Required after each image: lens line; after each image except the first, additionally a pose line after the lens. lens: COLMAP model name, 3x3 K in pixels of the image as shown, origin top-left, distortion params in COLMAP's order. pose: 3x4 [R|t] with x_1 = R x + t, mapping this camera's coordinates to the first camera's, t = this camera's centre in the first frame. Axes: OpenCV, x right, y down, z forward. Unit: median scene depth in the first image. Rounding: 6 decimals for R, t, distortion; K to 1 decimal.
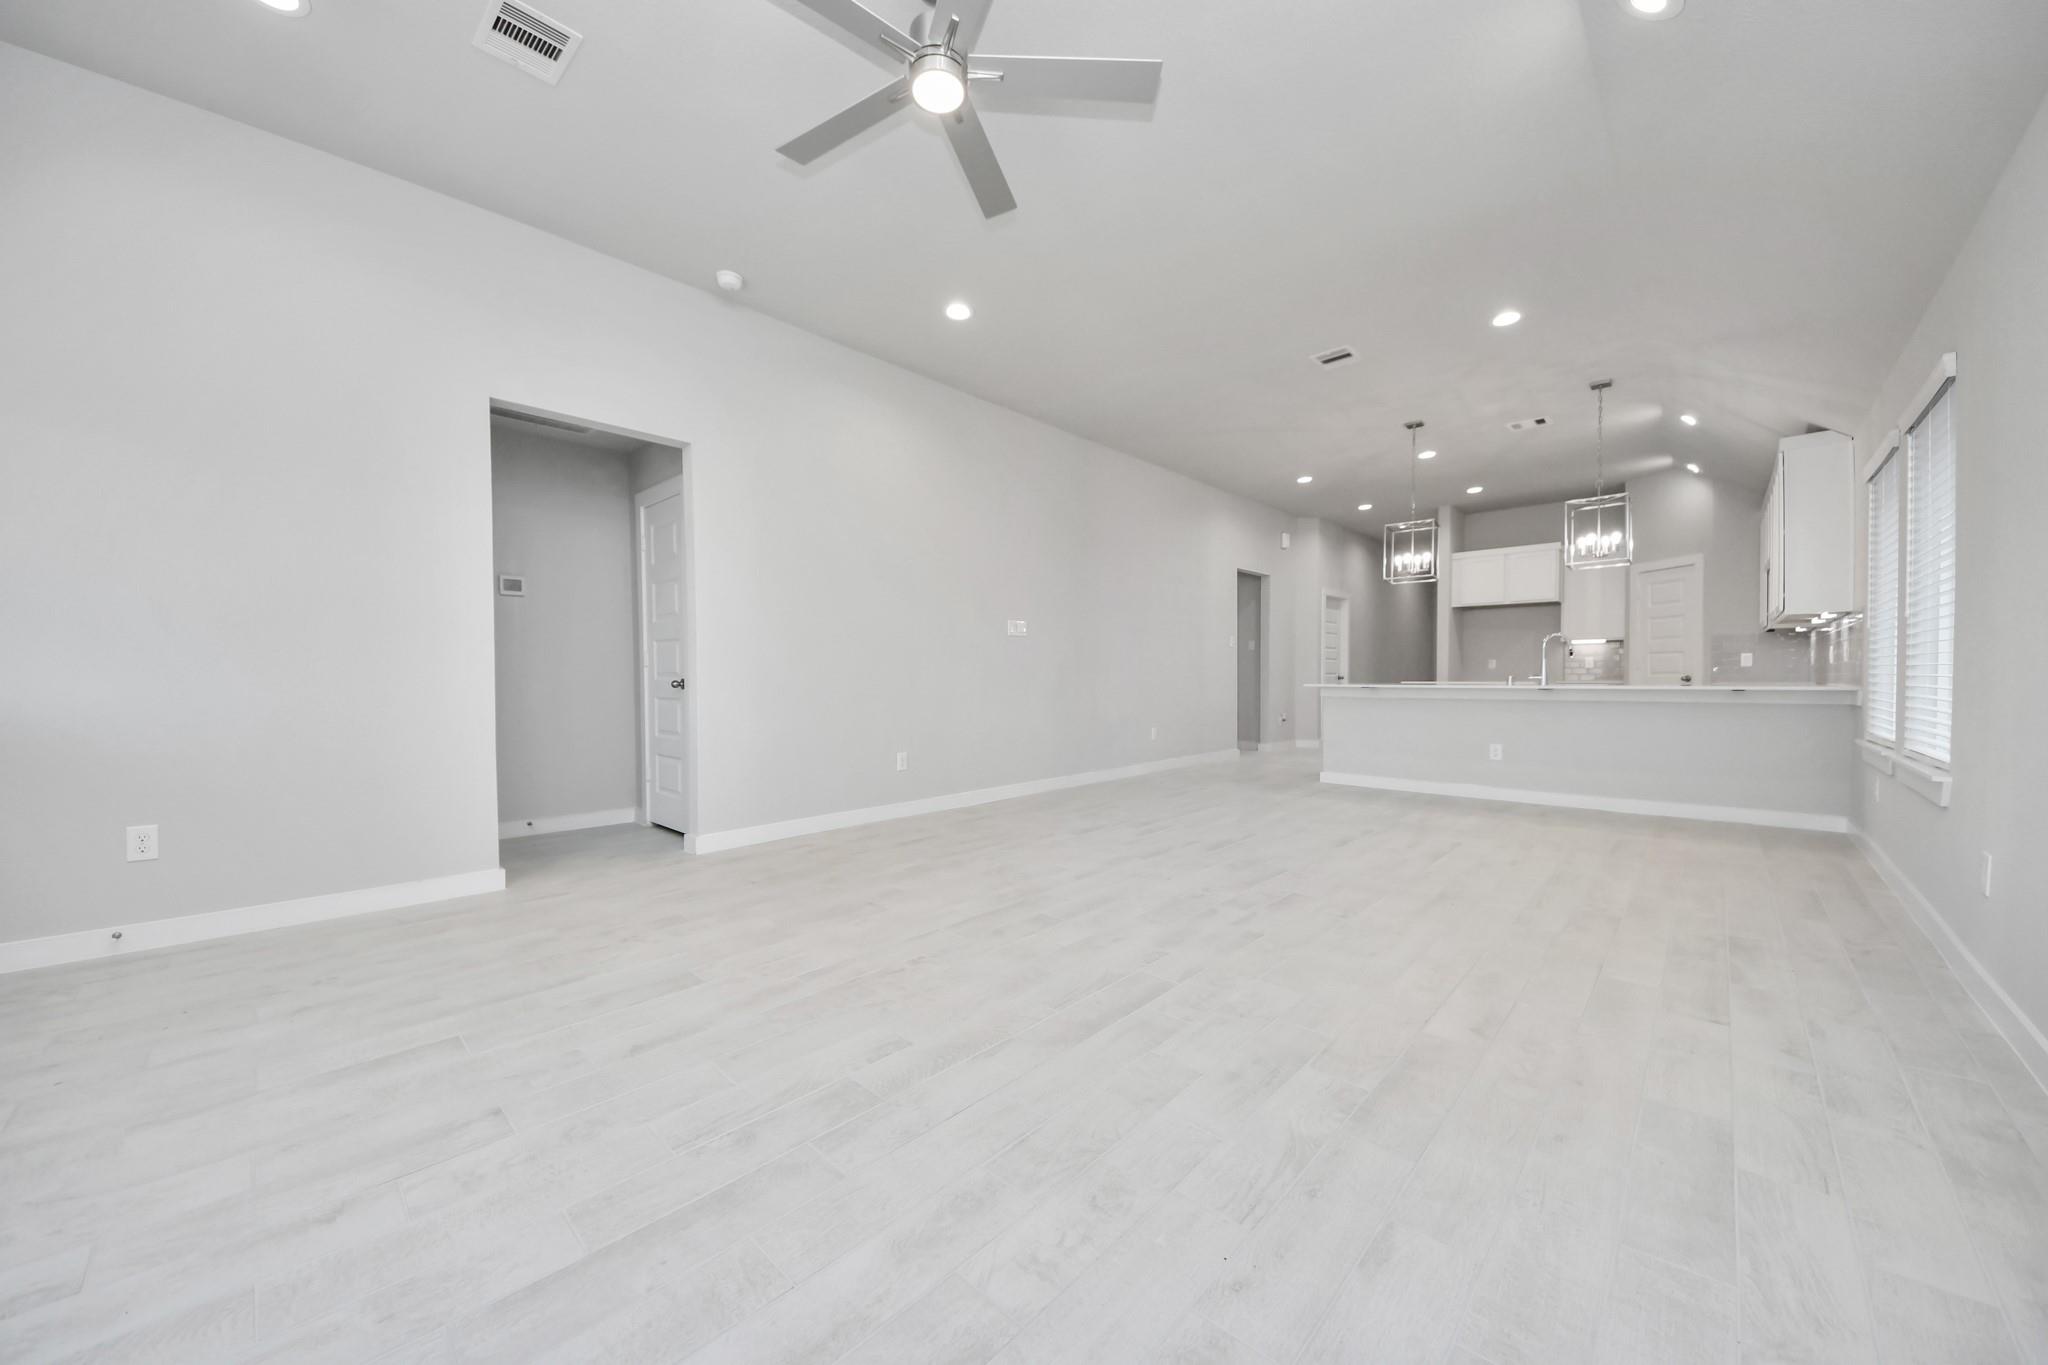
lens RADIAL K [[736.3, 0, 992.3], [0, 736.3, 717.7], [0, 0, 1]] dist [-0.000180, -0.009005]
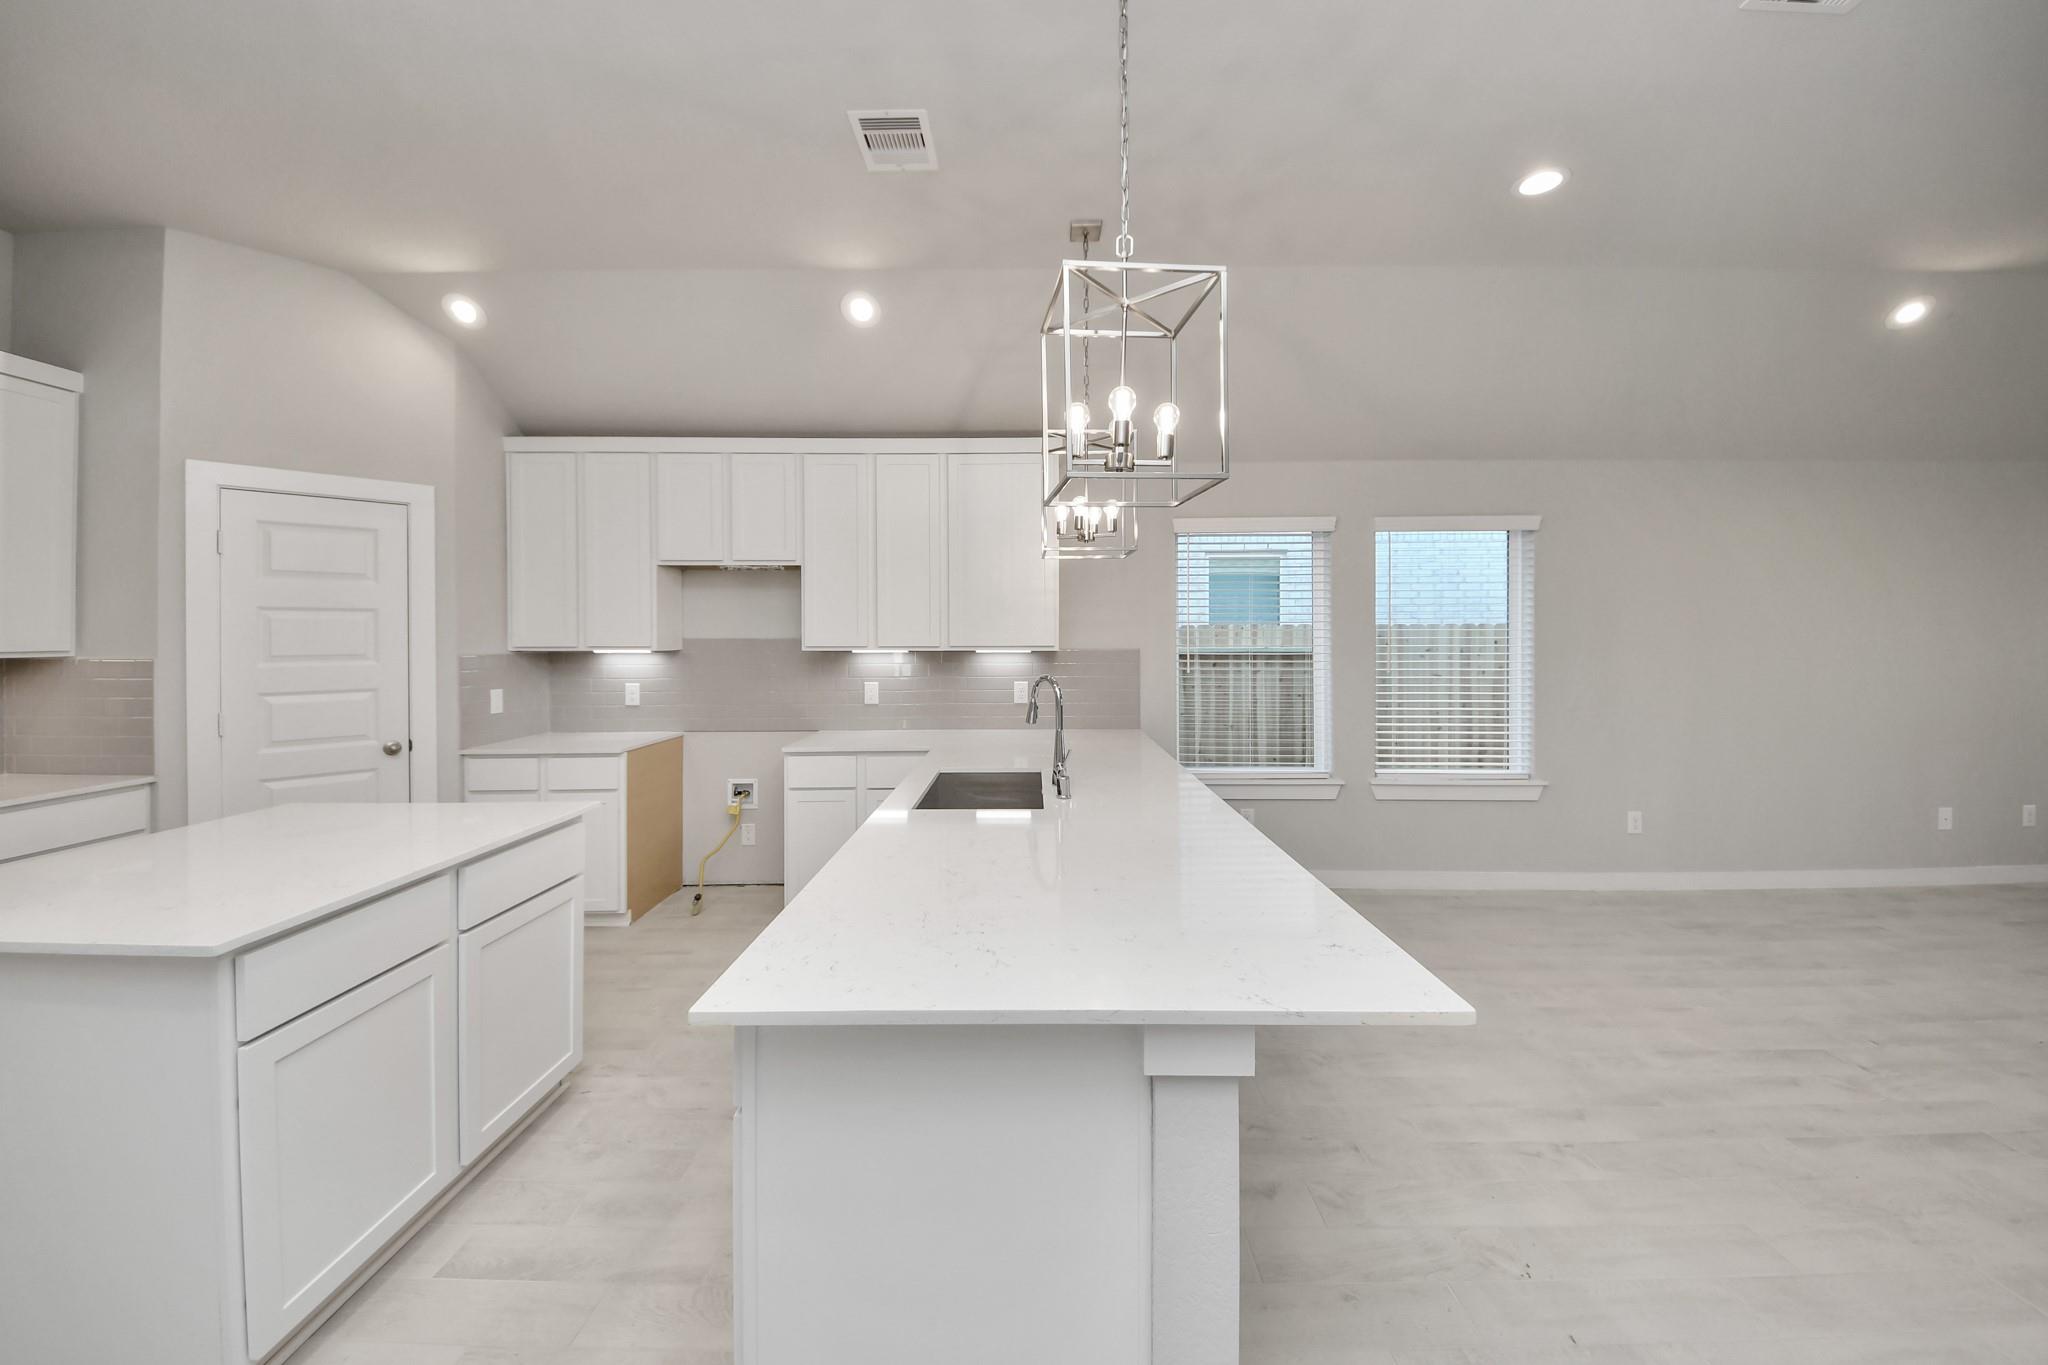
lens RADIAL K [[734.4, 0, 1041.2], [0, 734.4, 639.0], [0, 0, 1]] dist [0.010497, -0.012945]
pose [[-0.705303, 0.008811, 0.708851, 0.326428], [0.042714, 0.998634, 0.030087, -0.115590], [-0.707618, 0.051499, -0.704716, 1.008163]]
